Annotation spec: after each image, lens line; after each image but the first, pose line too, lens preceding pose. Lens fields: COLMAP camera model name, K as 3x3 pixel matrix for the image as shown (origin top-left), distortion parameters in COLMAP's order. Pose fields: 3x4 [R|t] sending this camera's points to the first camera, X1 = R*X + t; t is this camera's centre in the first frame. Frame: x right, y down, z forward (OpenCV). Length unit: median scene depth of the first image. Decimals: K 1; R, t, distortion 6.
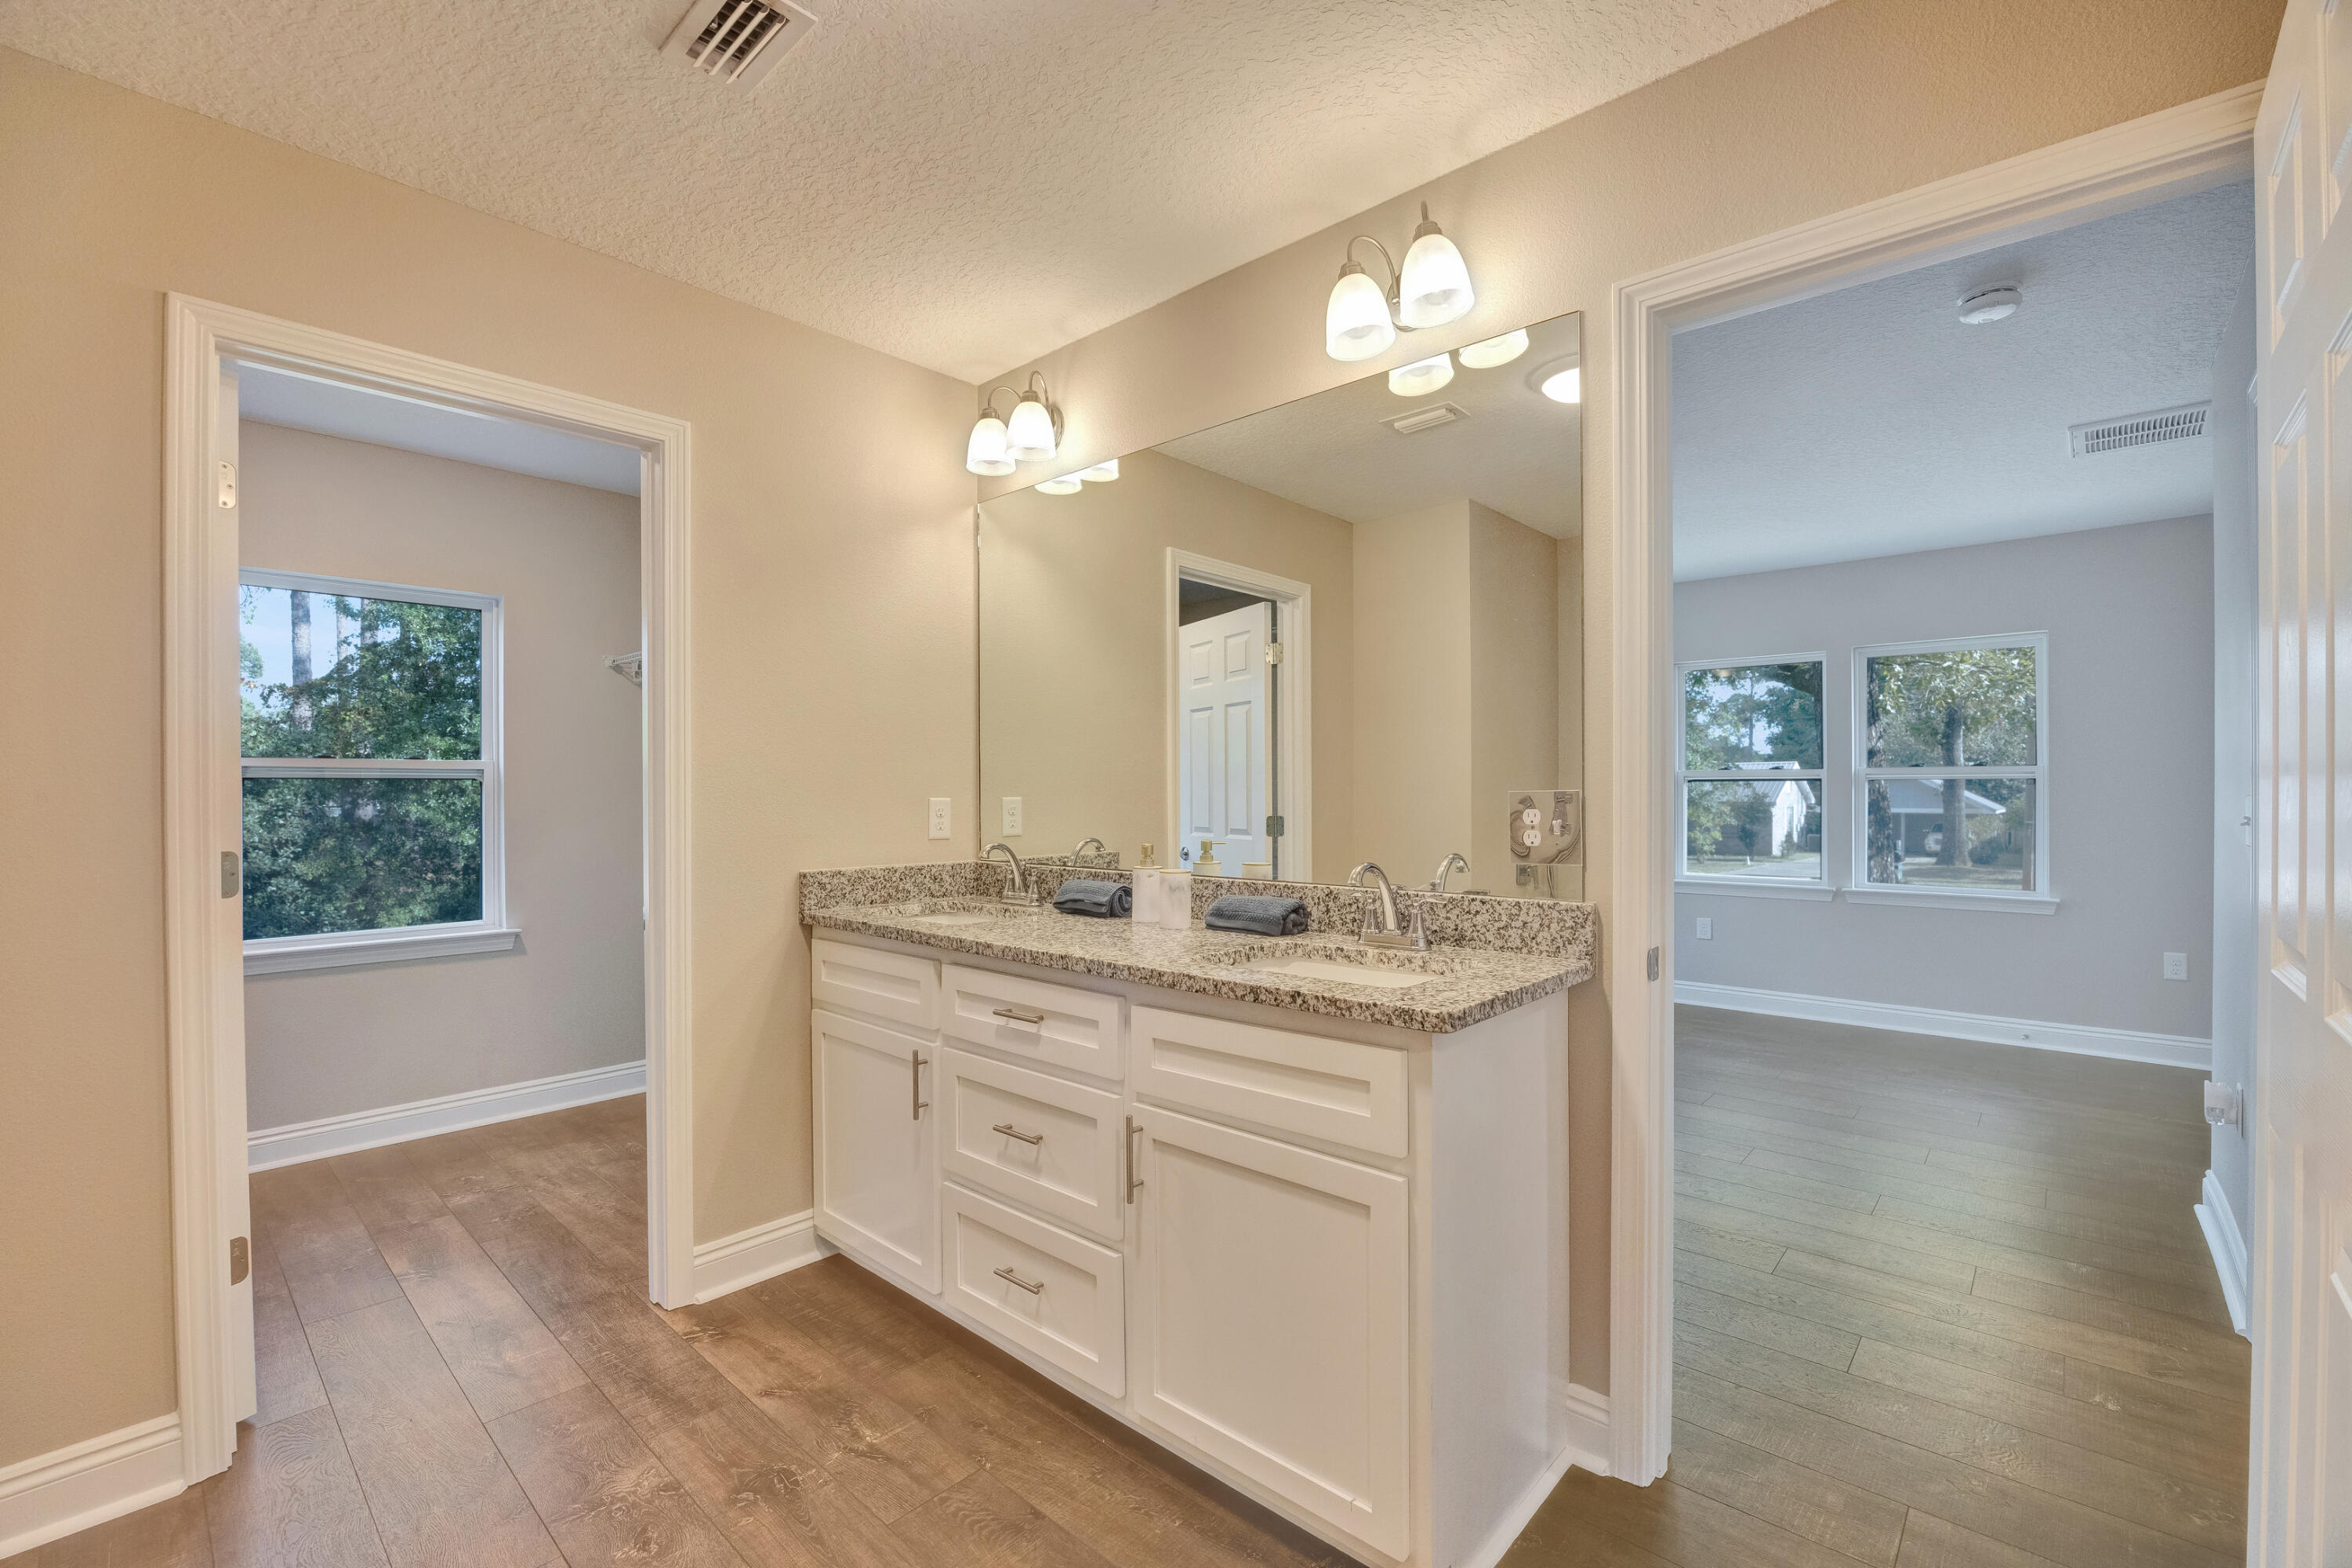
lens RADIAL K [[982.2, 0, 1201.4], [0, 982.2, 791.8], [0, 0, 1]] dist [-0.001226, -0.000044]
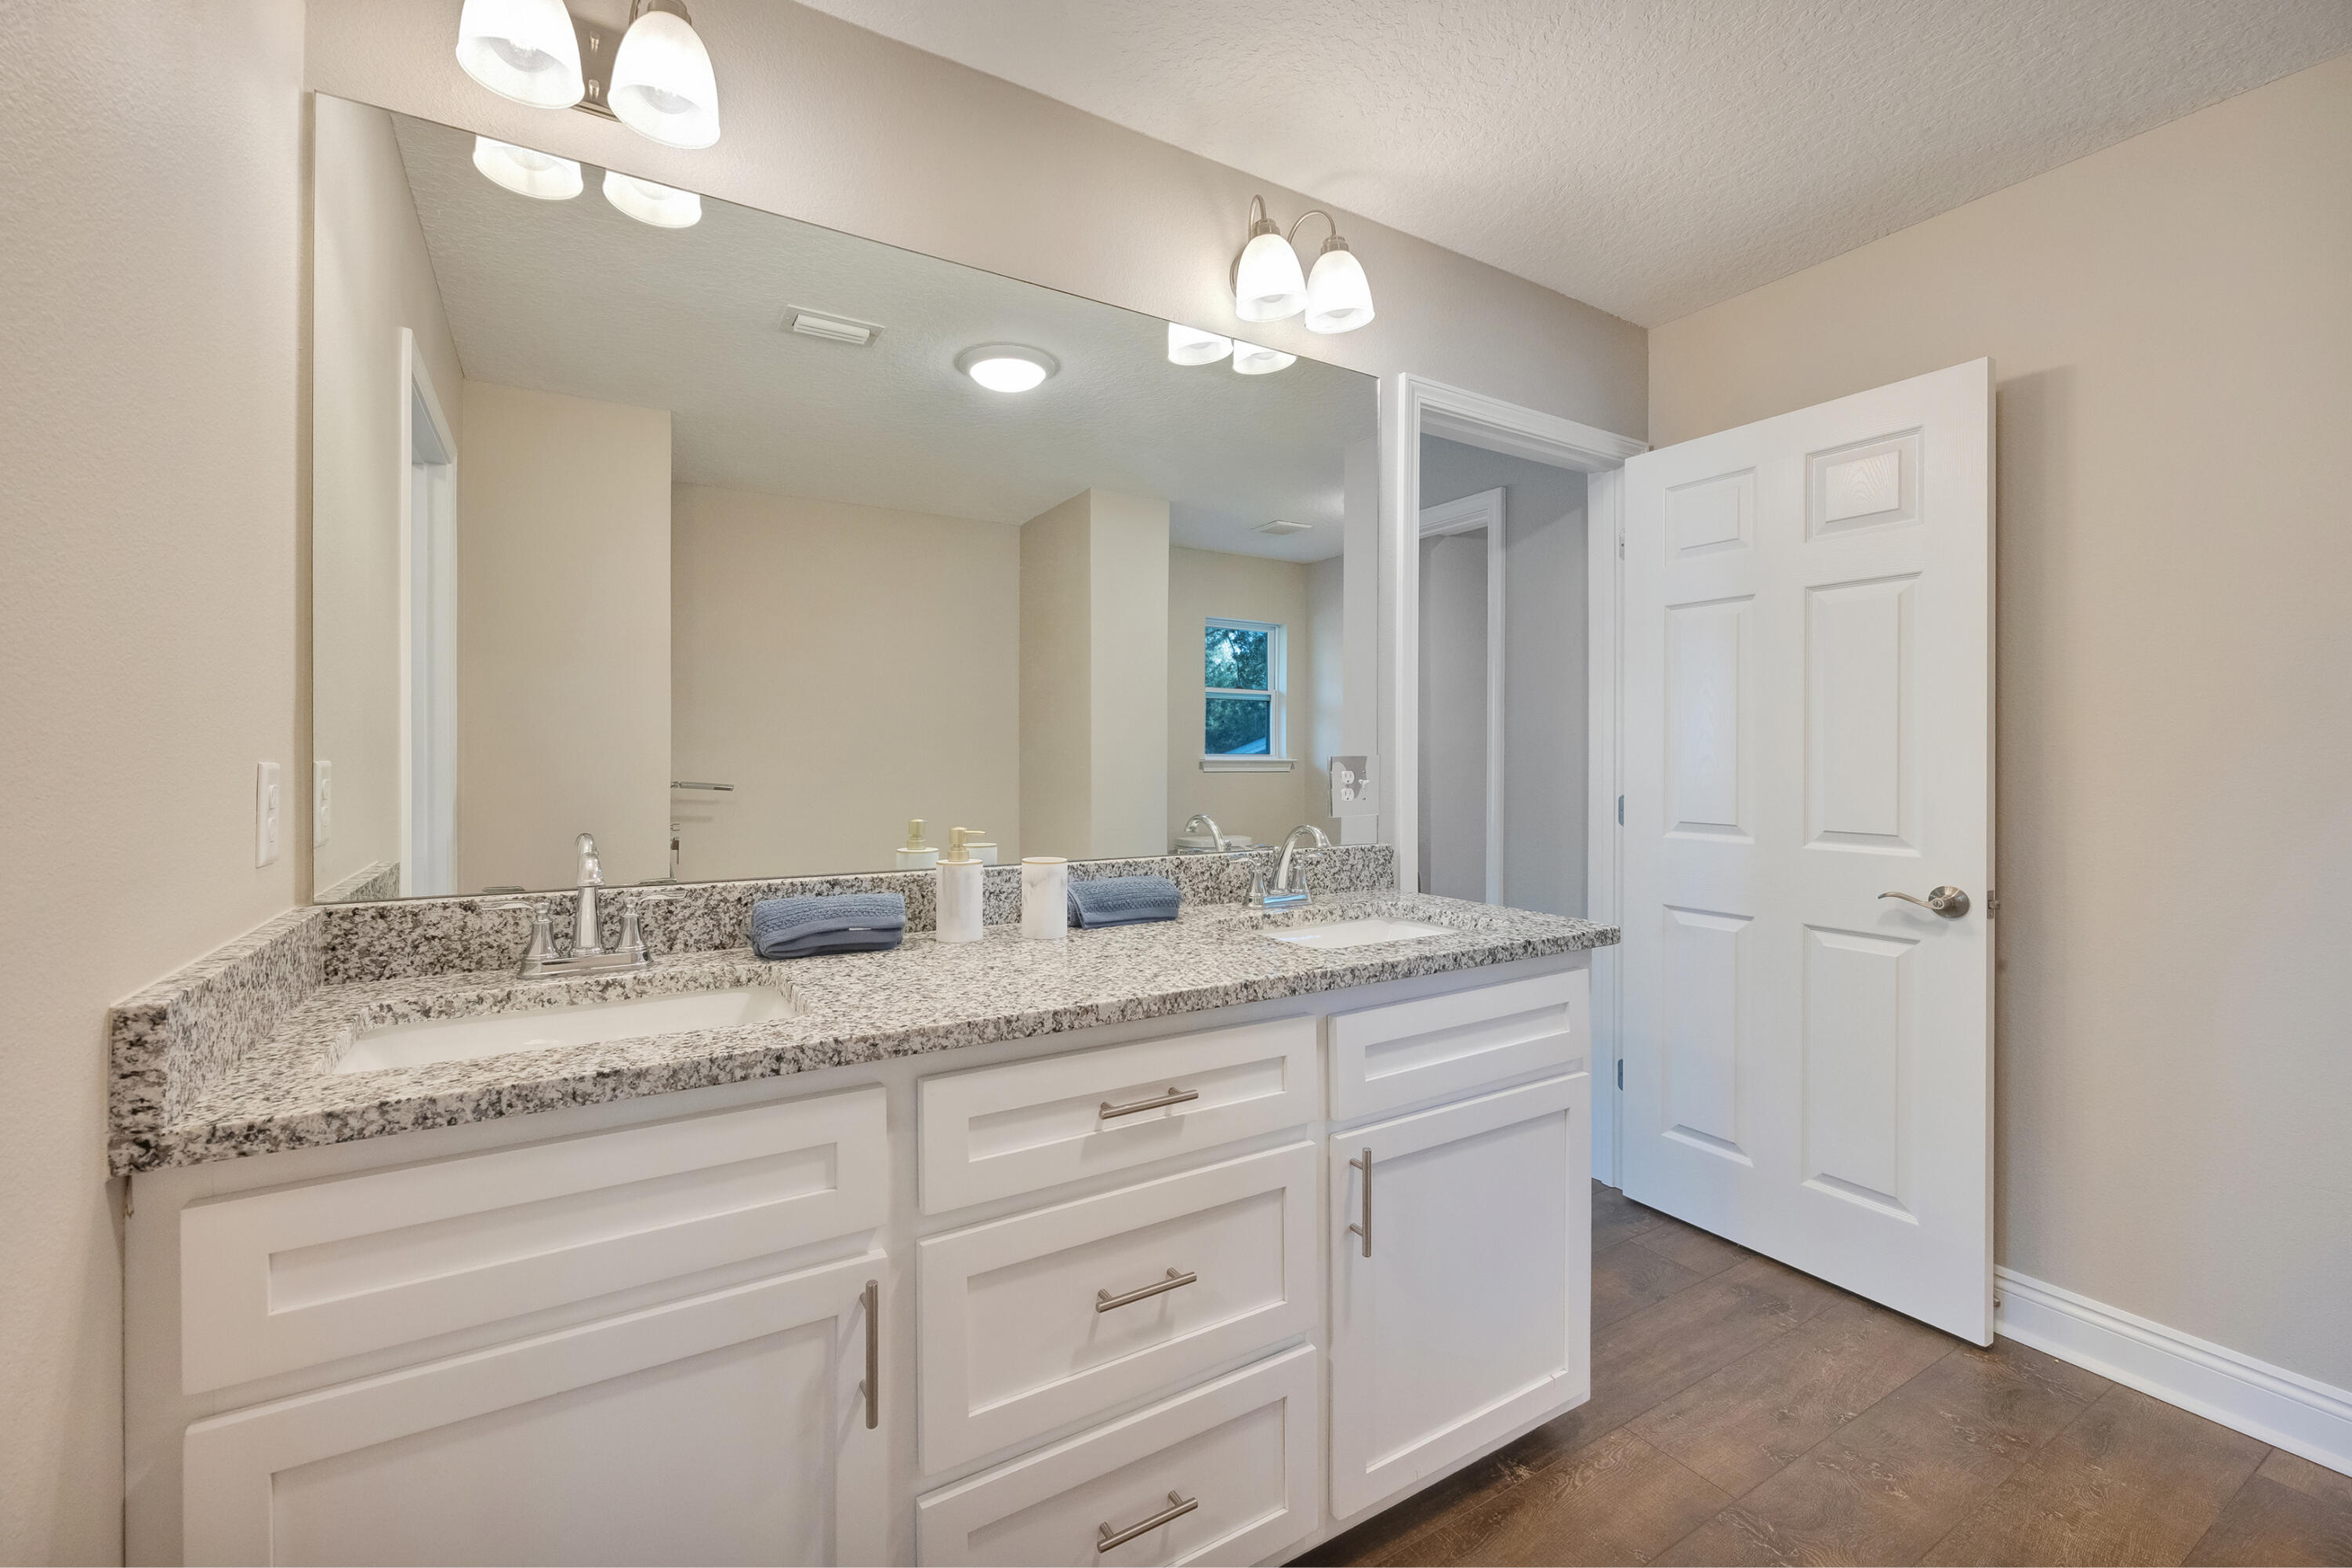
lens RADIAL K [[959.4, 0, 1176.8], [0, 959.4, 773.3], [0, 0, 1]] dist [0.001333, 0.000069]
pose [[0.300061, -0.012885, 0.953833, -0.765253], [-0.010565, 0.999803, 0.016830, 0.006560], [-0.953862, -0.015127, 0.299865, 0.802575]]
